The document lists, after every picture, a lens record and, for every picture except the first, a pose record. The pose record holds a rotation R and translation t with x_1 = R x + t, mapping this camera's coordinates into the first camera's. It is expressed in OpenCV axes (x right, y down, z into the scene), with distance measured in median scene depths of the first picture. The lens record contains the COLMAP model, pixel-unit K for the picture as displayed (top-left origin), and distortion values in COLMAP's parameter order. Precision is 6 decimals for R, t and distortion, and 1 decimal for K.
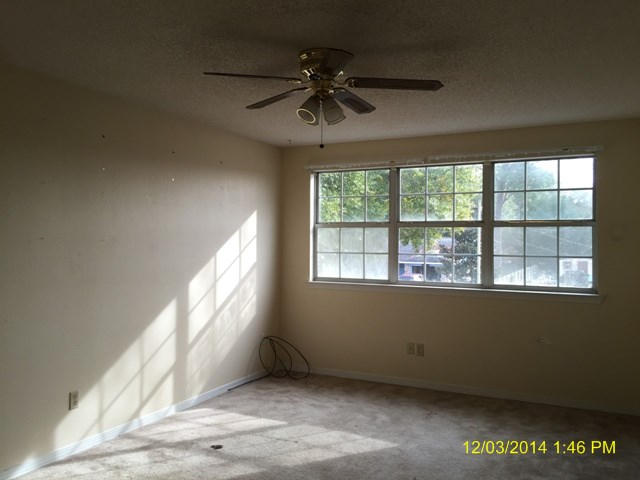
lens RADIAL K [[555.8, 0, 320.0], [0, 555.8, 240.0], [0, 0, 1]] dist [0.009665, -0.002215]
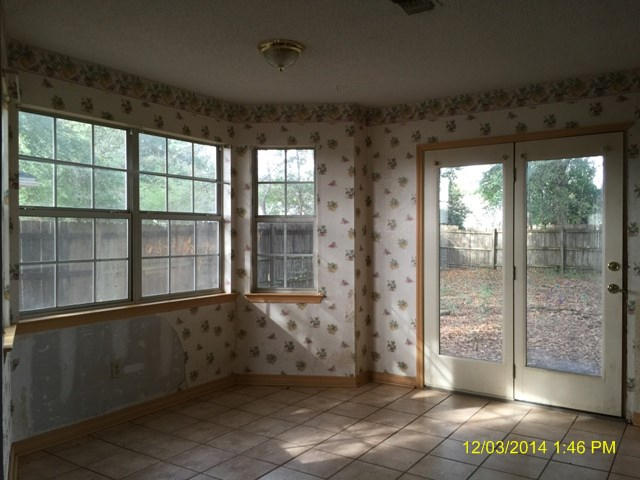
lens RADIAL K [[555.8, 0, 320.0], [0, 555.8, 240.0], [0, 0, 1]] dist [0.009665, -0.002215]
pose [[0.118685, -0.022876, 0.992668, -0.400700], [-0.005005, 0.999708, 0.023637, -0.014576], [-0.992919, -0.007774, 0.118536, 0.684874]]
